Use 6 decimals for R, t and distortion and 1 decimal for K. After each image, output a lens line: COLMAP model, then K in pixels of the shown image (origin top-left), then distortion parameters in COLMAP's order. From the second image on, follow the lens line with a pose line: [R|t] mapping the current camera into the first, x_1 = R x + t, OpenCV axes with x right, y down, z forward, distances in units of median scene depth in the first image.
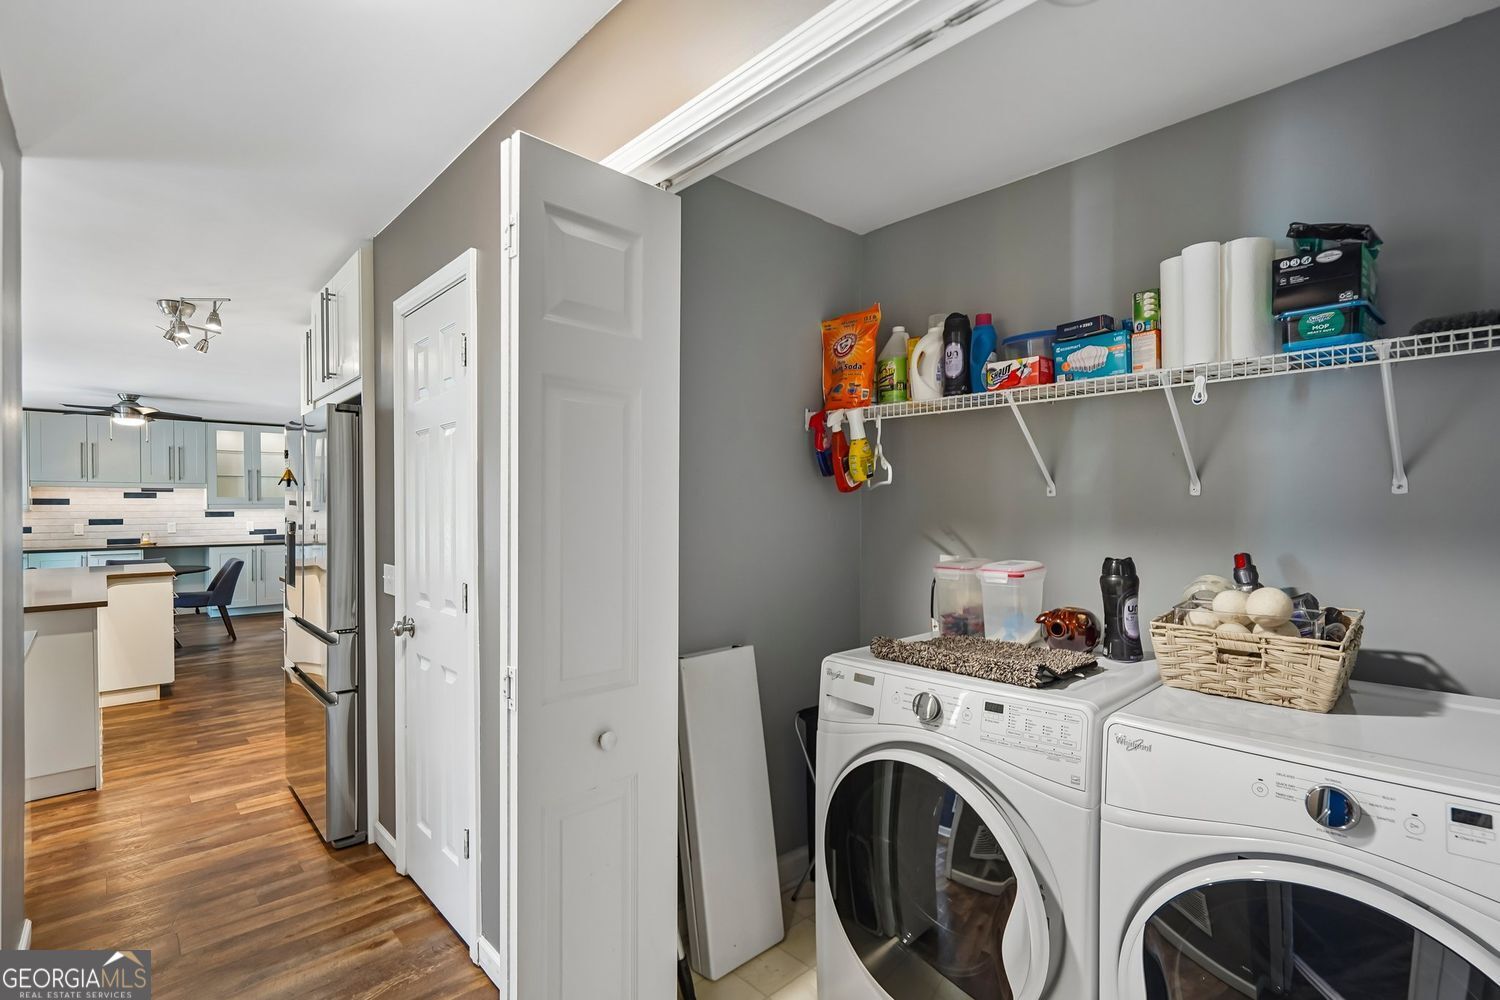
lens RADIAL K [[700.1, 0, 742.6], [0, 700.1, 513.2], [0, 0, 1]] dist [0.001261, 0.000904]
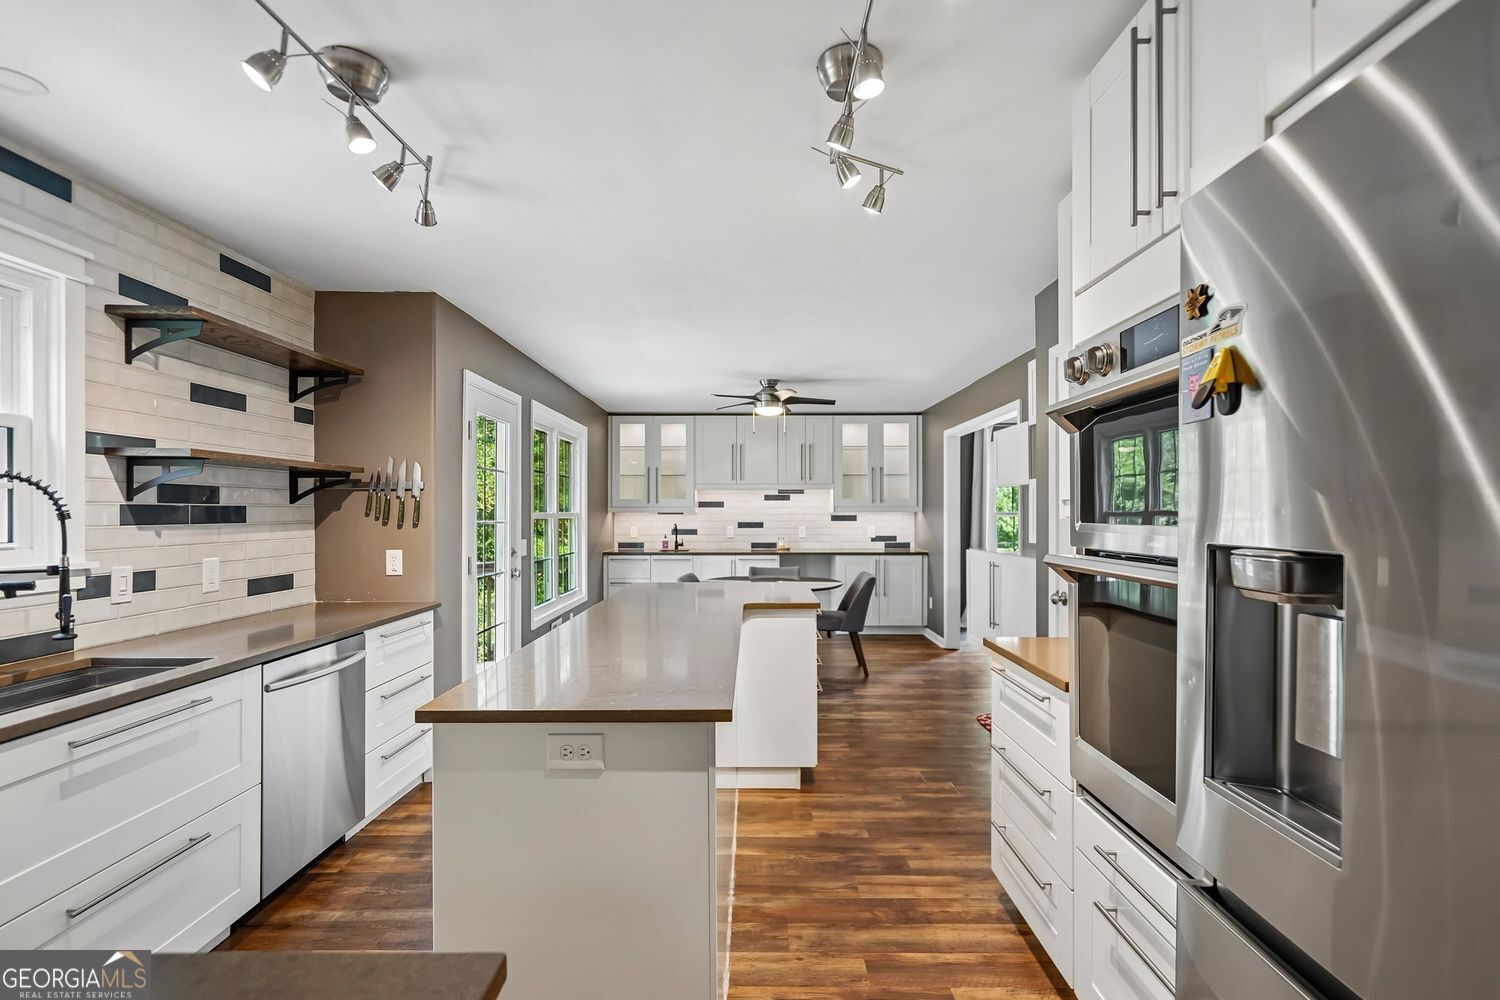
lens RADIAL K [[700.1, 0, 742.6], [0, 700.1, 513.2], [0, 0, 1]] dist [0.001261, 0.000904]
pose [[0.728112, 0.002580, -0.685454, -0.255474], [-0.007698, 0.999961, -0.004414, 0.000235], [0.685415, 0.008491, 0.728103, 0.291515]]
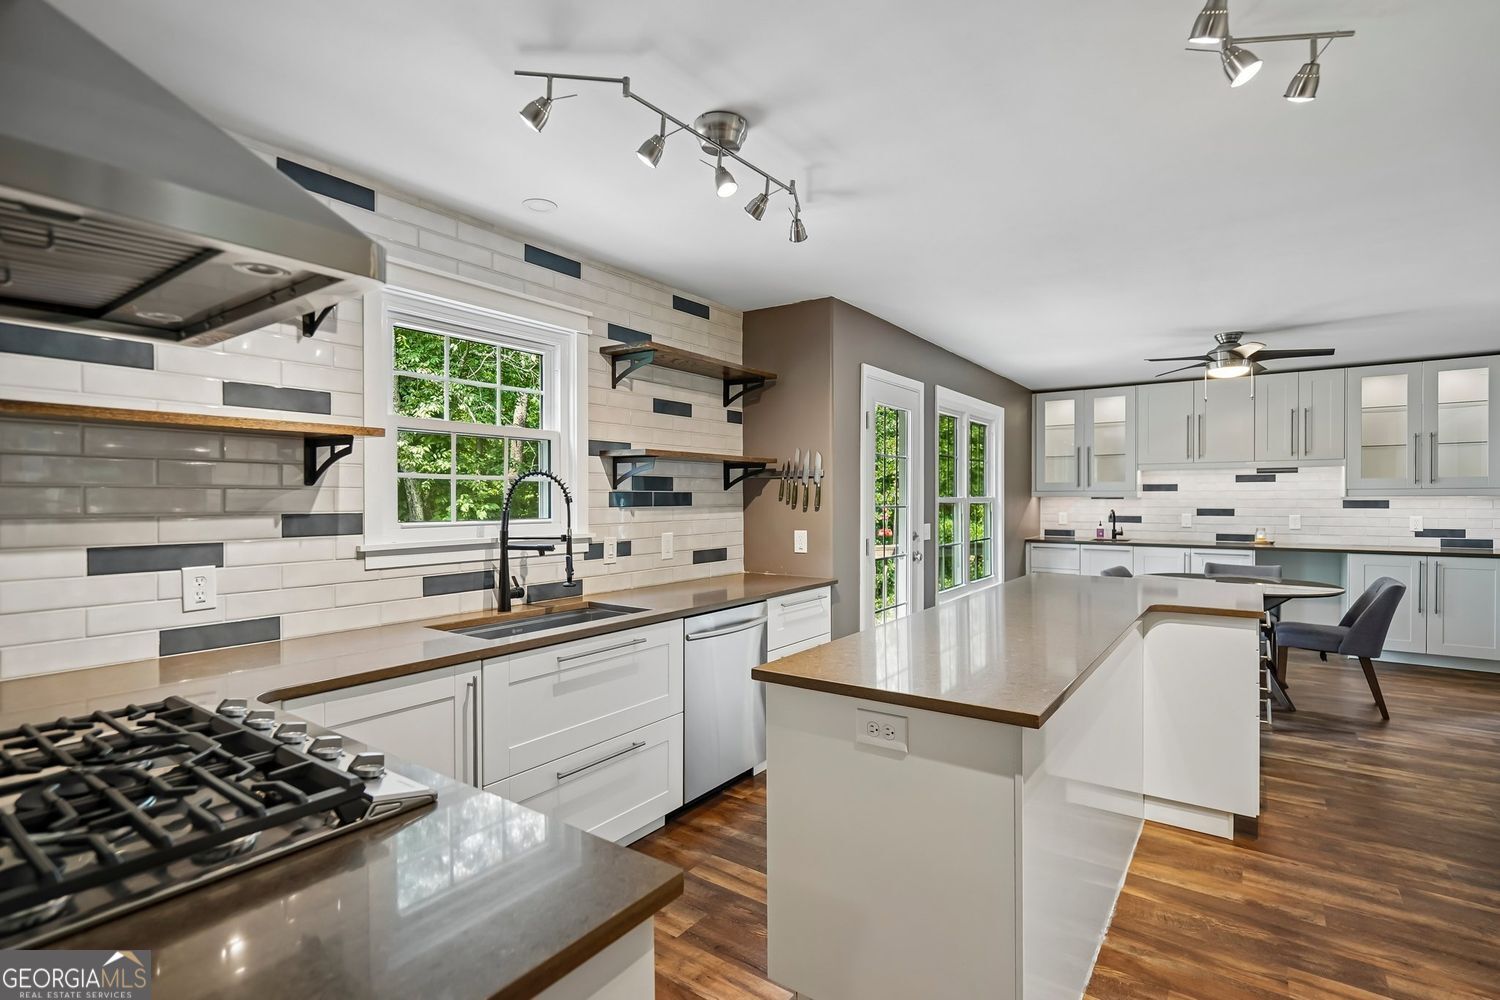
lens RADIAL K [[706.1, 0, 751.7], [0, 706.1, 502.8], [0, 0, 1]] dist [-0.000230, 0.000908]
pose [[0.205400, 0.009783, -0.978629, -0.232592], [-0.008508, 0.999930, 0.008211, -0.000413], [0.978641, 0.006639, 0.205468, 0.323961]]
